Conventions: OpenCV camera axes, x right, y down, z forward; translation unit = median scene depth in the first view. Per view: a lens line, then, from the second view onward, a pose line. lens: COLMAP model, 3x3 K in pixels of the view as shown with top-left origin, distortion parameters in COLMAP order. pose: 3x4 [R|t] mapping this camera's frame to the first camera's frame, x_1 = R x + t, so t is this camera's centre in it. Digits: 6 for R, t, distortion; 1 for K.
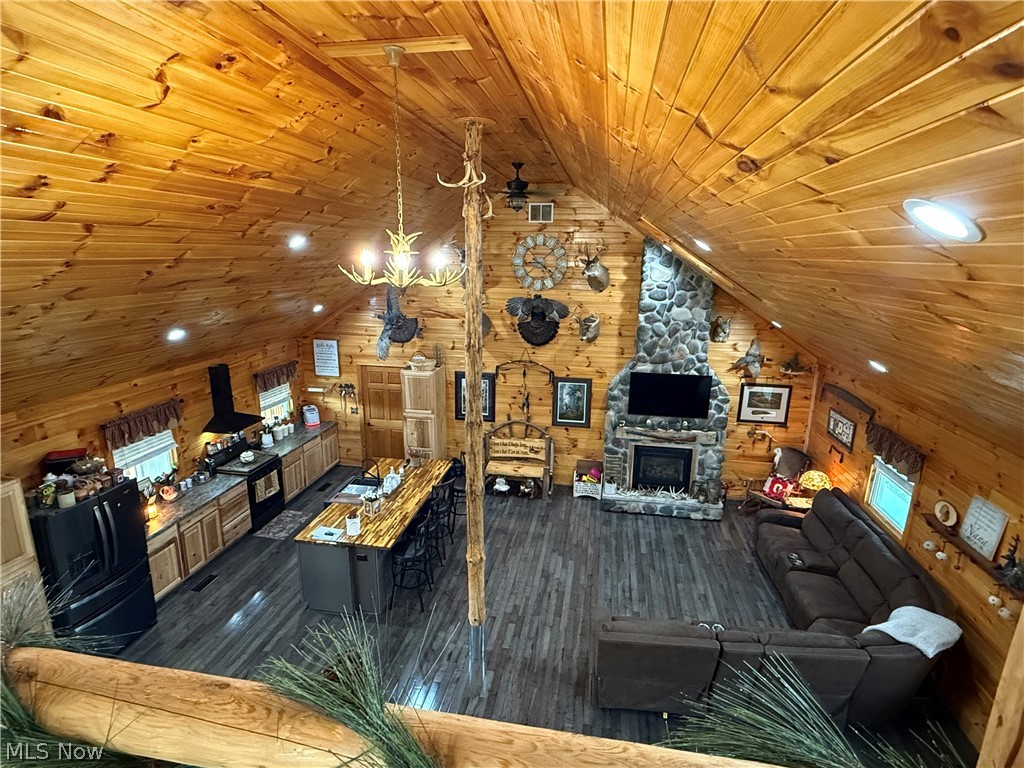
lens RADIAL K [[534.4, 0, 512.5], [0, 534.4, 385.2], [0, 0, 1]] dist [0.003165, 0.001192]
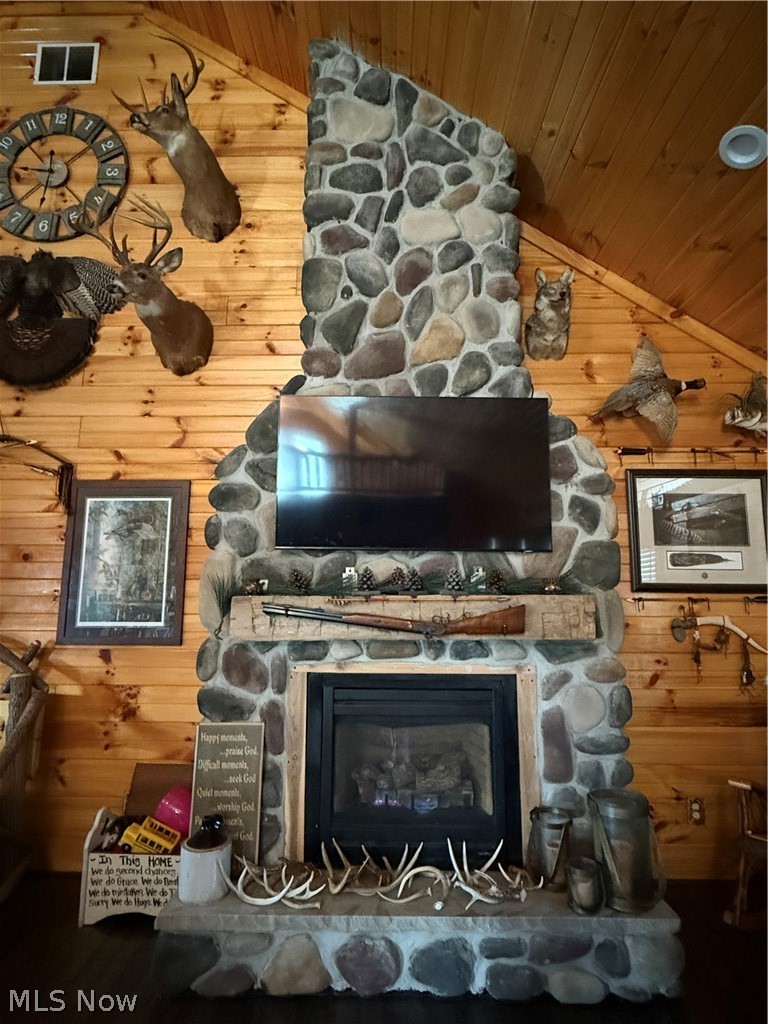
lens RADIAL K [[534.4, 0, 383.1], [0, 534.4, 518.1], [0, 0, 1]] dist [0.003165, 0.001192]
pose [[0.985868, 0.019914, 0.166338, 0.221151], [0.045749, 0.923164, -0.381673, 0.145101], [-0.161158, 0.383889, 0.909207, 0.725657]]
